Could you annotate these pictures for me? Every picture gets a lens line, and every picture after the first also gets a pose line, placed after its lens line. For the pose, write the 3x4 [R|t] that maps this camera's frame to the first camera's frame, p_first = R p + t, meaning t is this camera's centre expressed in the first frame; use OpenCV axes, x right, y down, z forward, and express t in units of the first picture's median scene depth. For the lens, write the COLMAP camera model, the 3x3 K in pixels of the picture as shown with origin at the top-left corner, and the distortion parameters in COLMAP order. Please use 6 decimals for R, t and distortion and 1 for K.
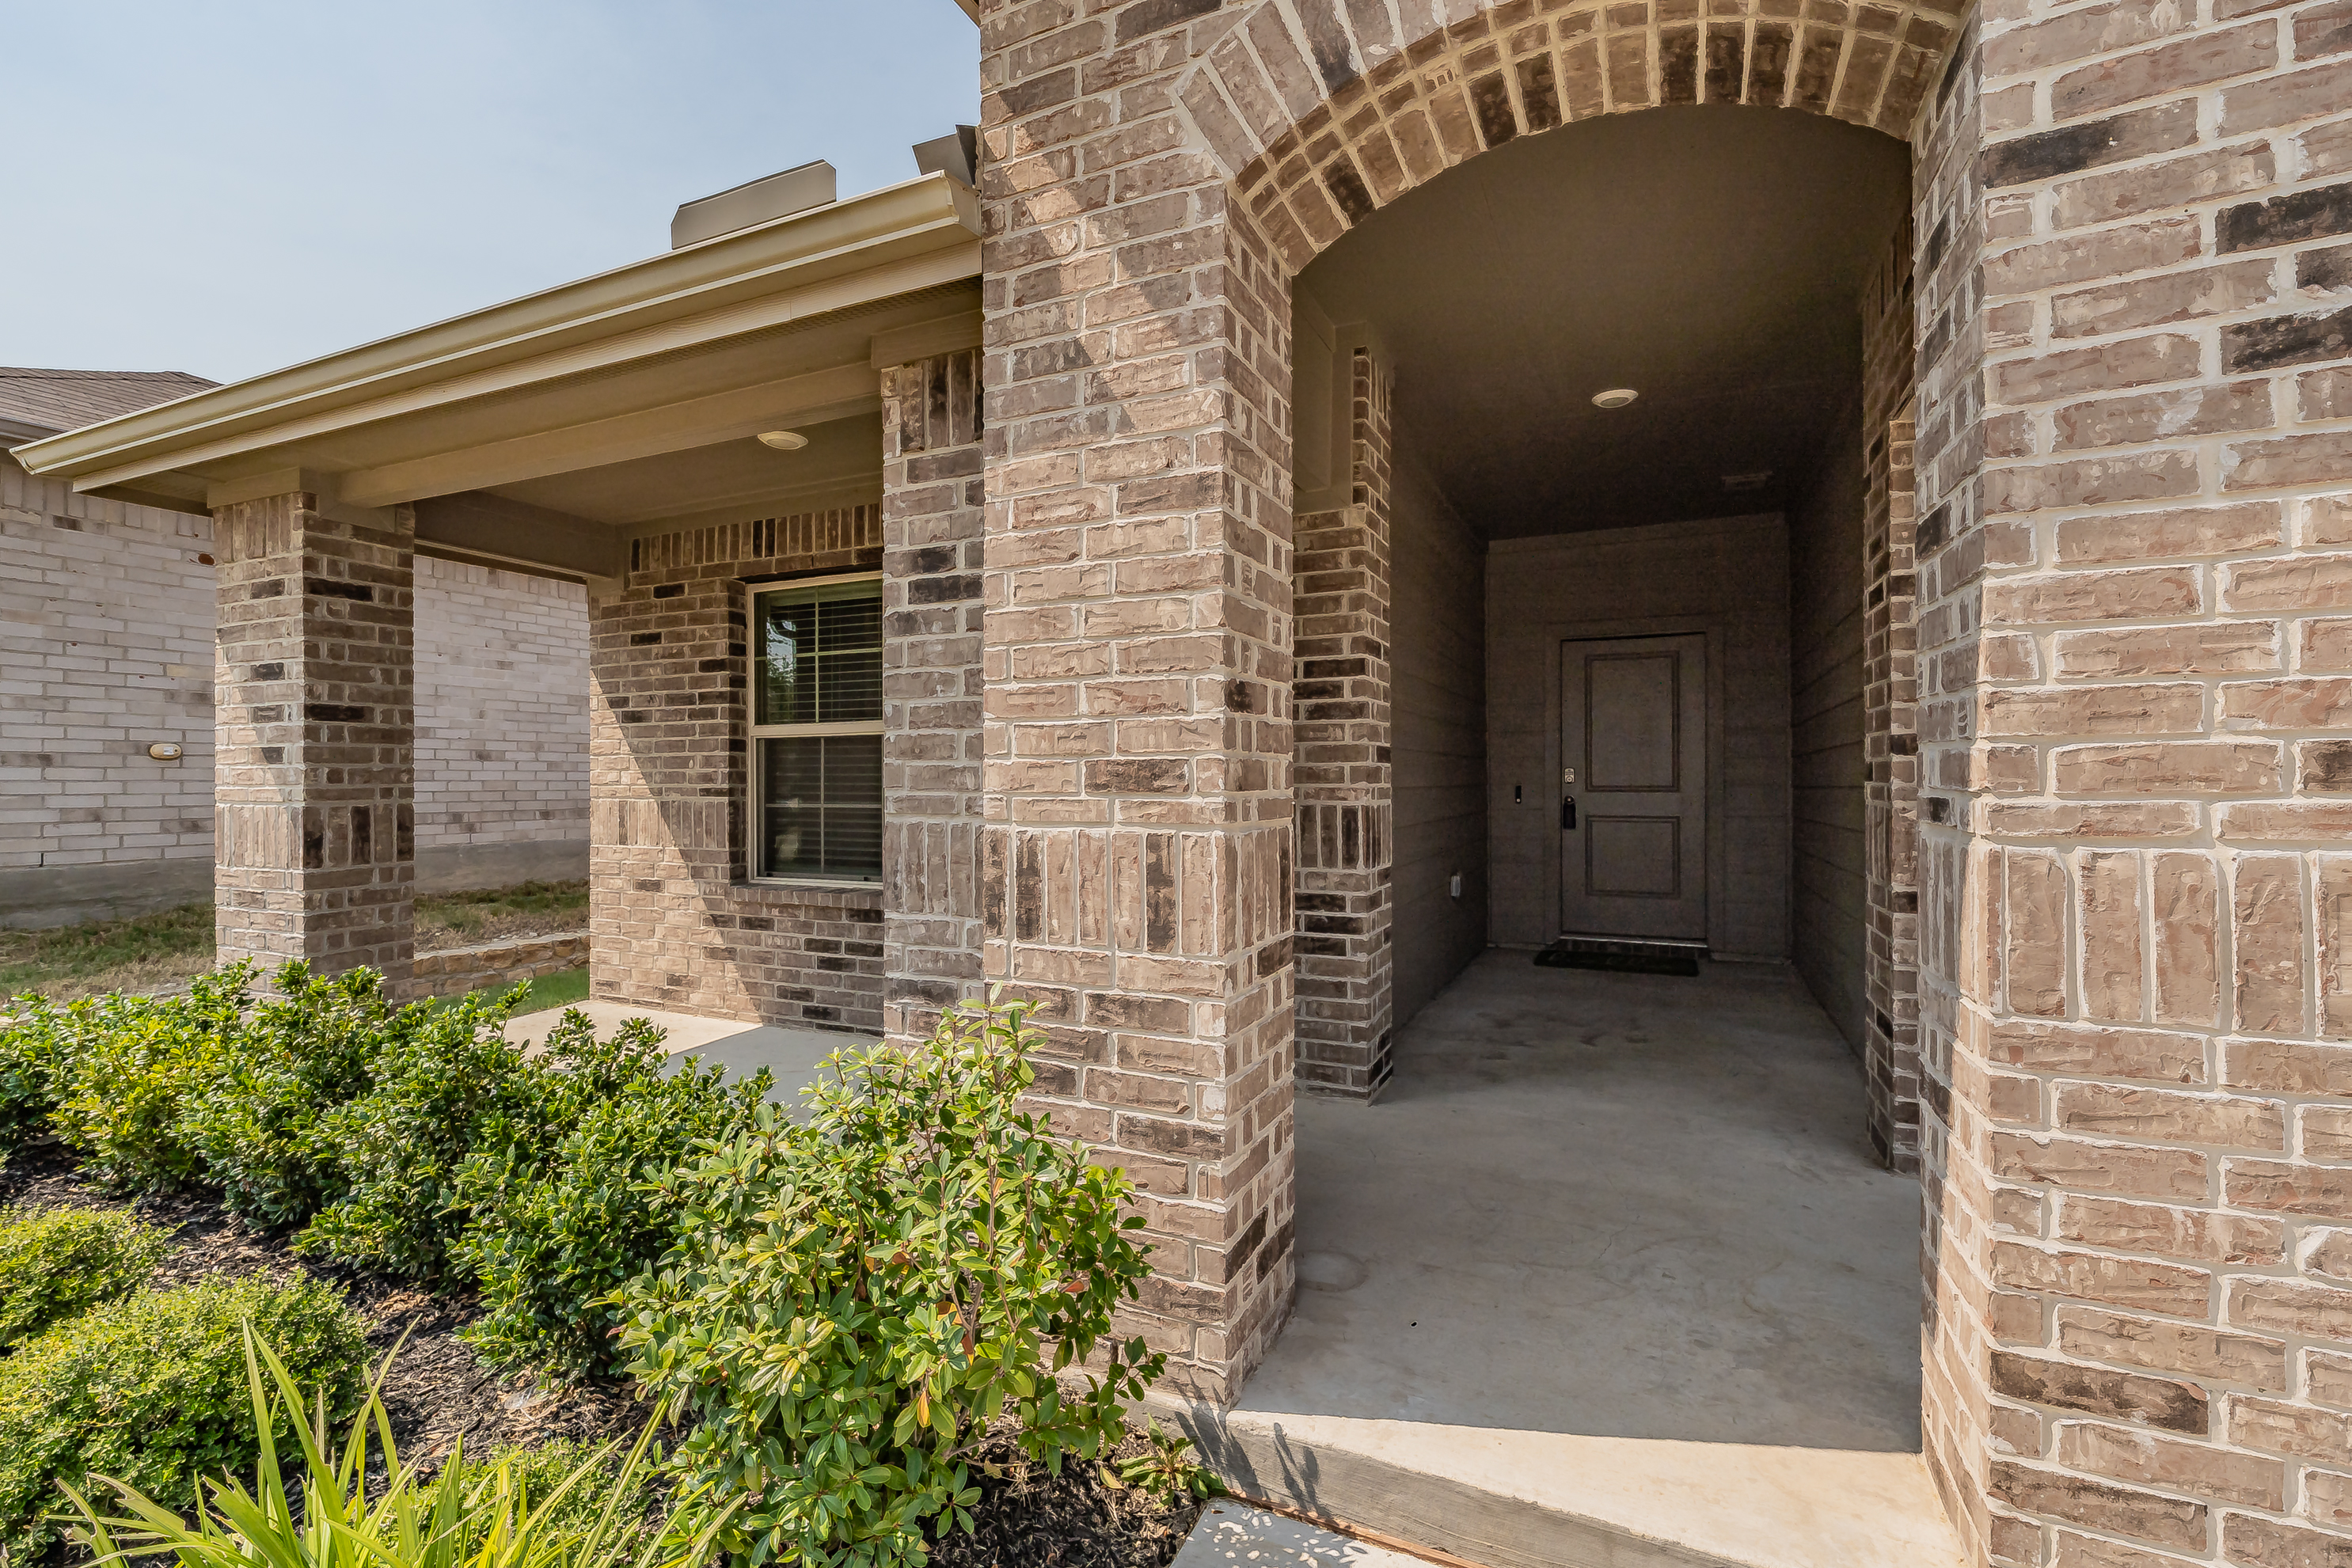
lens RADIAL K [[1055.3, 0, 1175.4], [0, 1055.3, 780.8], [0, 0, 1]] dist [0.003595, 0.000273]
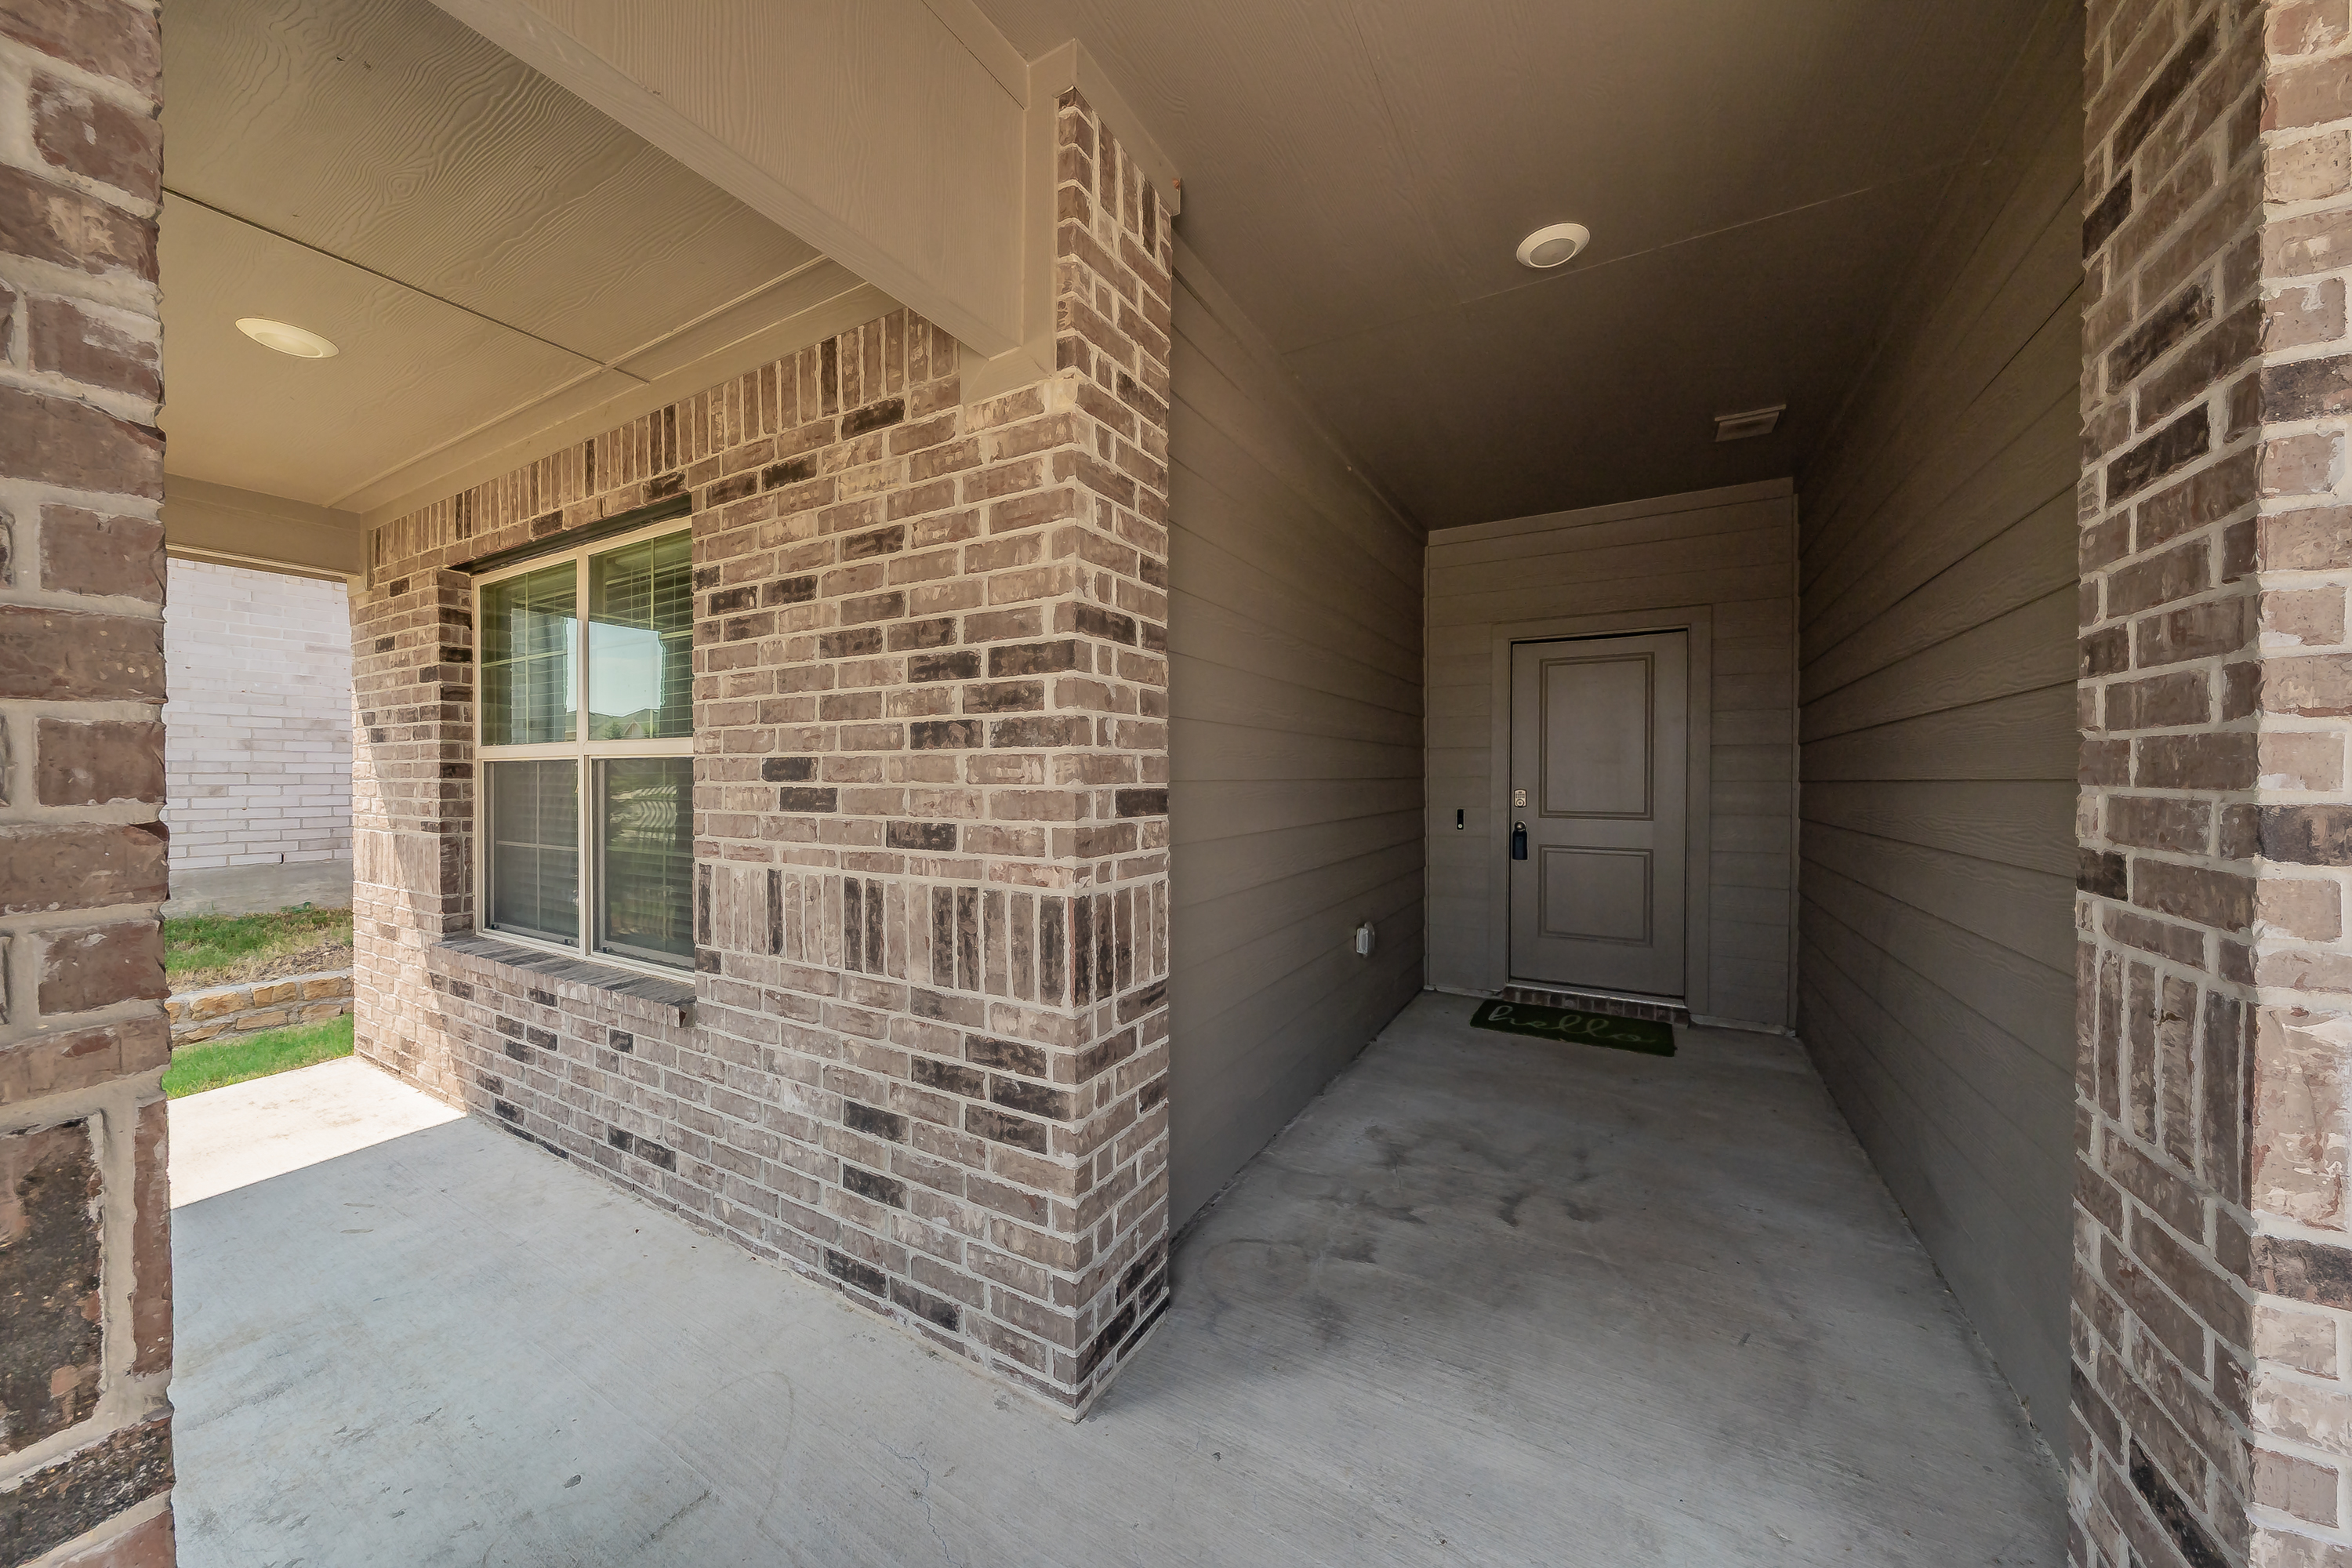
lens RADIAL K [[802.0, 0, 1174.0], [0, 802.0, 782.4], [0, 0, 1]] dist [0.000087, -0.000205]
pose [[0.995540, 0.004613, -0.094231, 0.224341], [-0.003633, 0.999938, 0.010572, -0.035974], [0.094274, -0.010182, 0.995494, 0.468071]]
